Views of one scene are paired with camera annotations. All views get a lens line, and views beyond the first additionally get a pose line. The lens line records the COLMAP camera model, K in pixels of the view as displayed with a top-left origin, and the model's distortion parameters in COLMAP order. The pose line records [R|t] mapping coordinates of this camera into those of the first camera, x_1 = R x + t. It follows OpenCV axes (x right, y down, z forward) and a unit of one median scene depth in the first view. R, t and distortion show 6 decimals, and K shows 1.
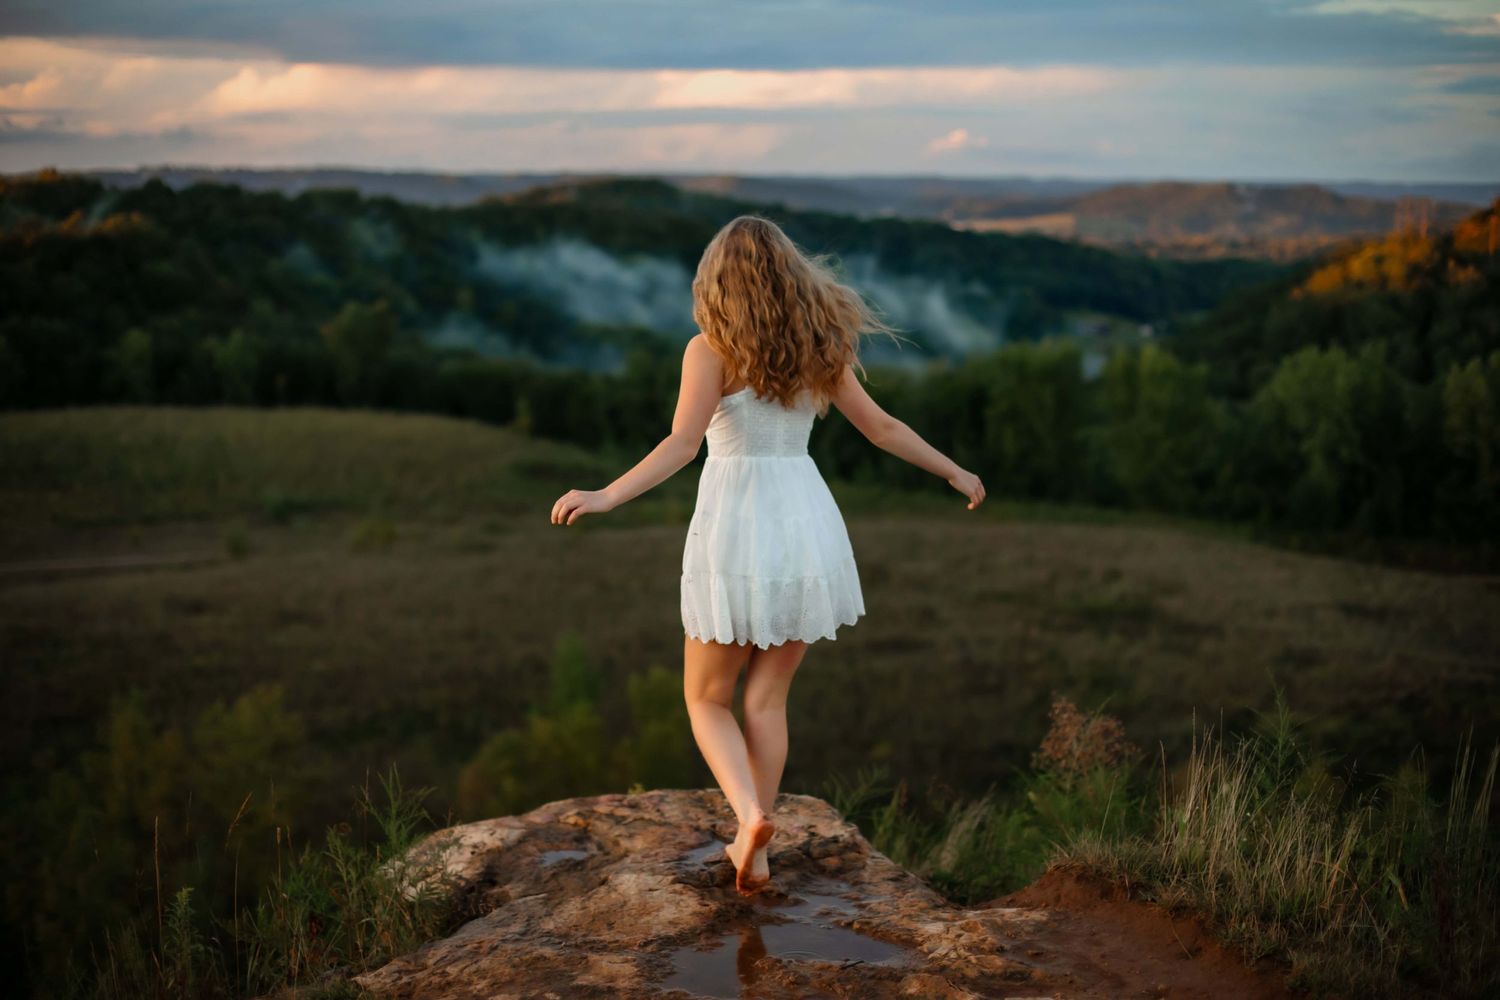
lens RADIAL K [[2132.5, 0, 750.0], [0, 2132.5, 500.0], [0, 0, 1]] dist [-0.180640, 0.074663]
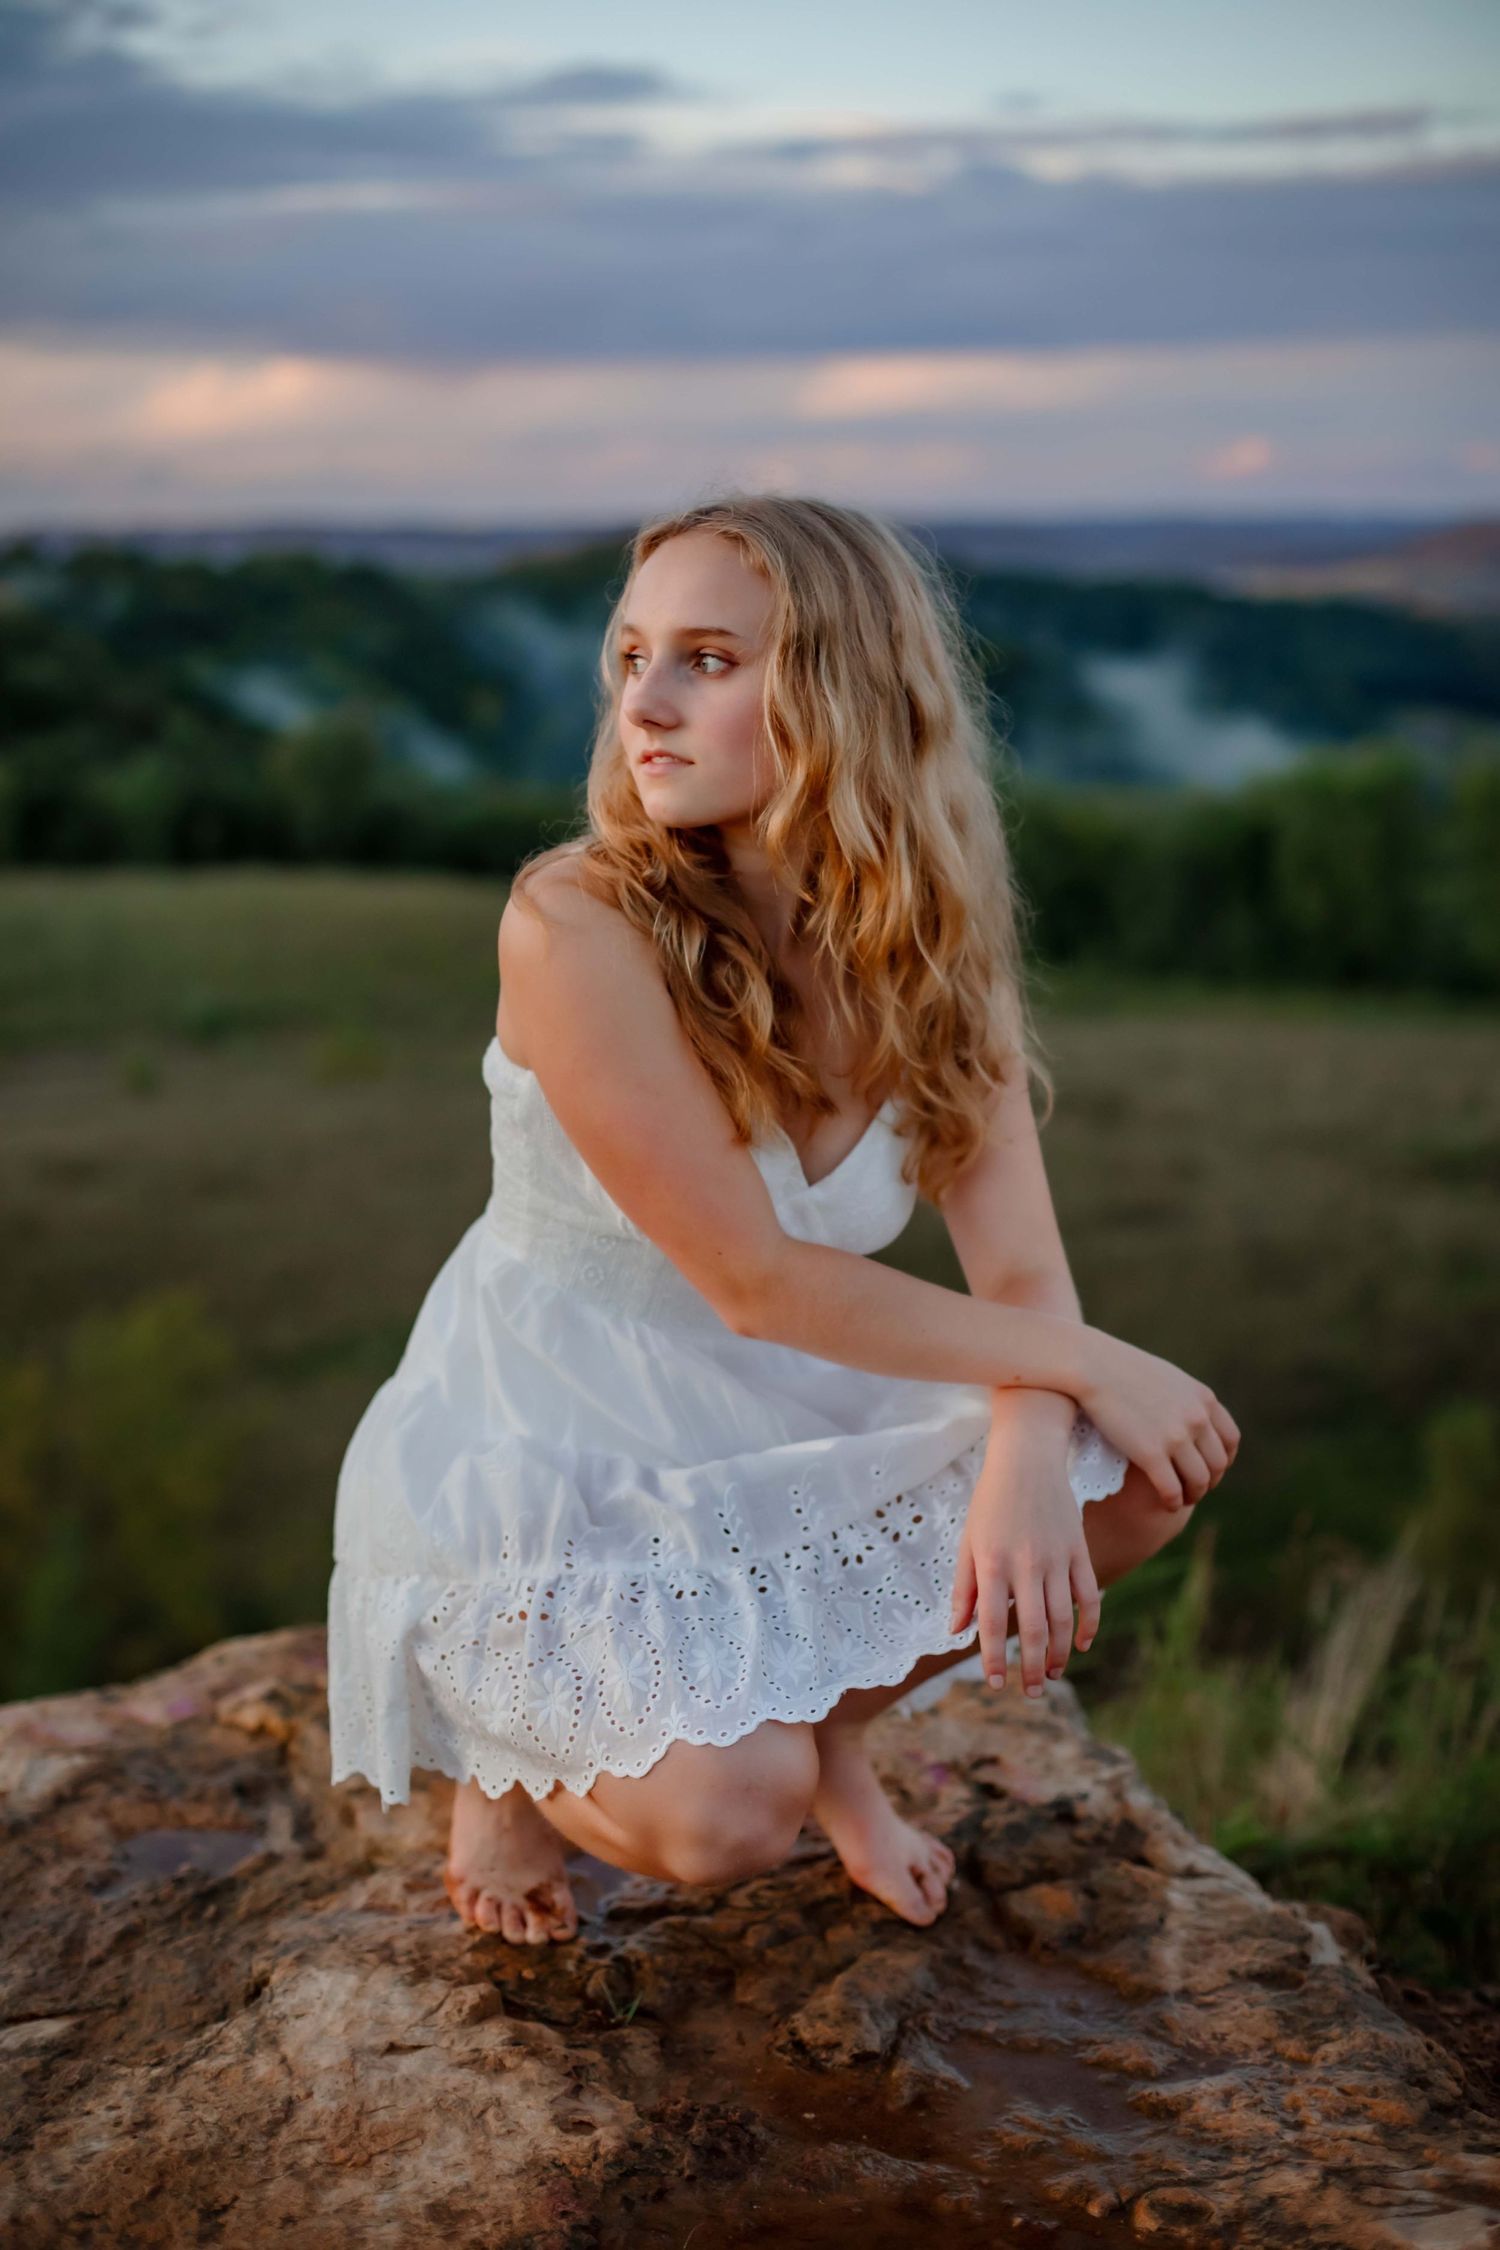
lens RADIAL K [[3198.8, 0, 750.0], [0, 3198.8, 1125.0], [0, 0, 1]] dist [-0.180640, 0.074663]
pose [[0.998480, -0.014515, -0.053178, 0.021048], [0.016551, 0.999139, 0.038043, 0.044932], [0.052580, -0.038865, 0.997860, 0.548170]]
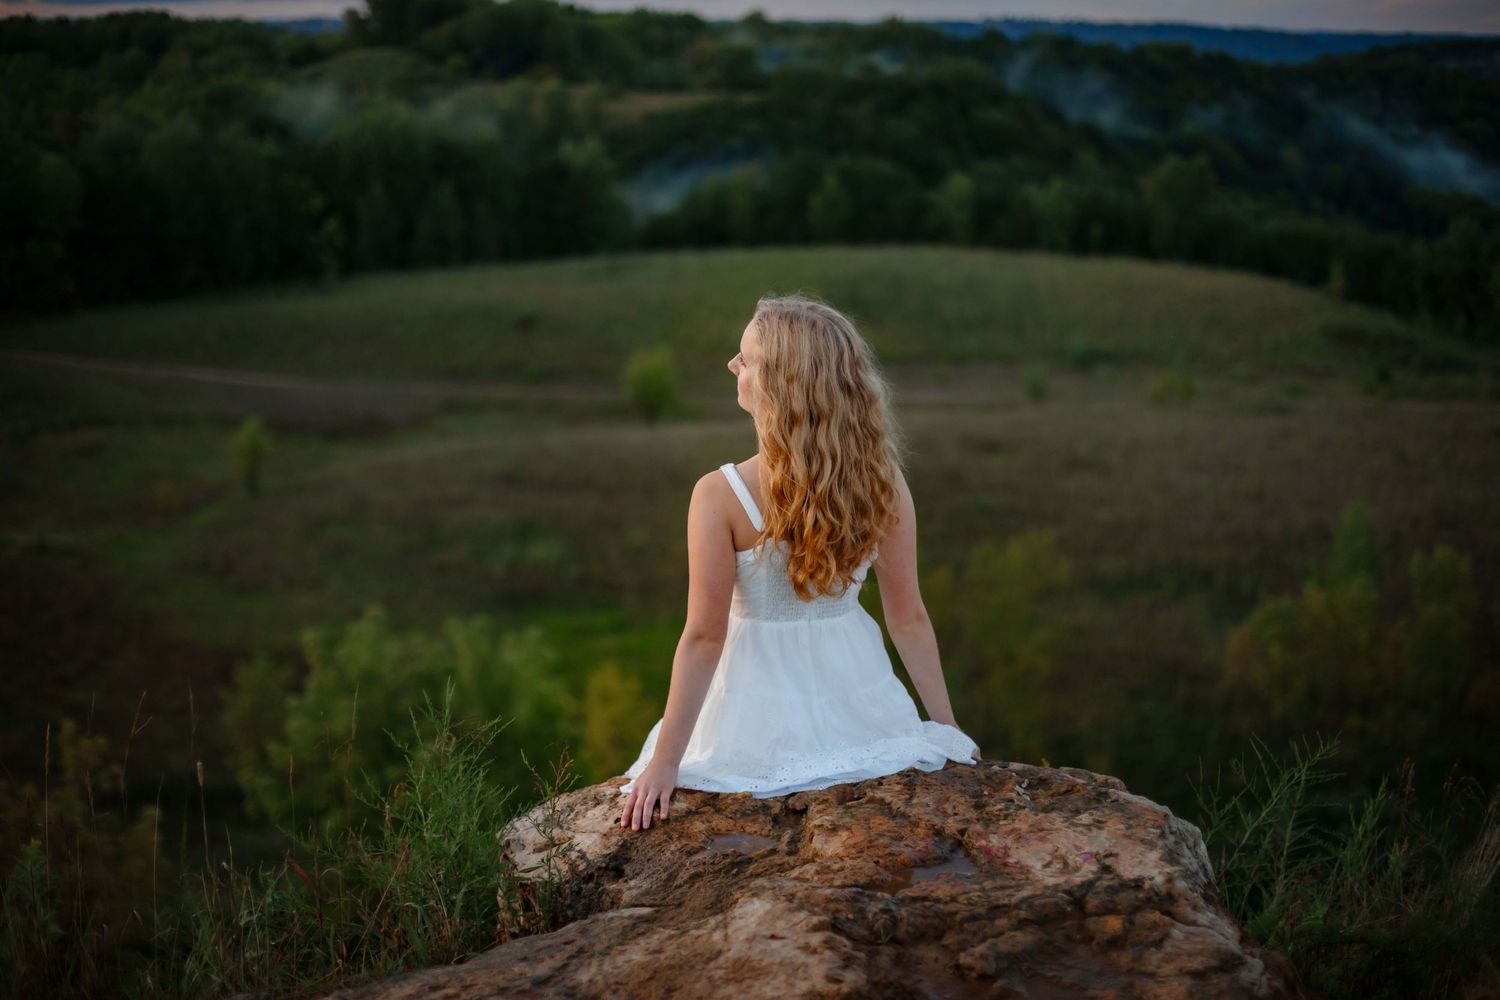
lens RADIAL K [[2108.0, 0, 750.0], [0, 2108.0, 500.0], [0, 0, 1]] dist [-0.185409, 0.003044]
pose [[0.926342, 0.086964, -0.366507, 0.144083], [-0.061012, 0.994777, 0.081832, 0.008641], [0.371710, -0.053443, 0.926810, 0.406963]]
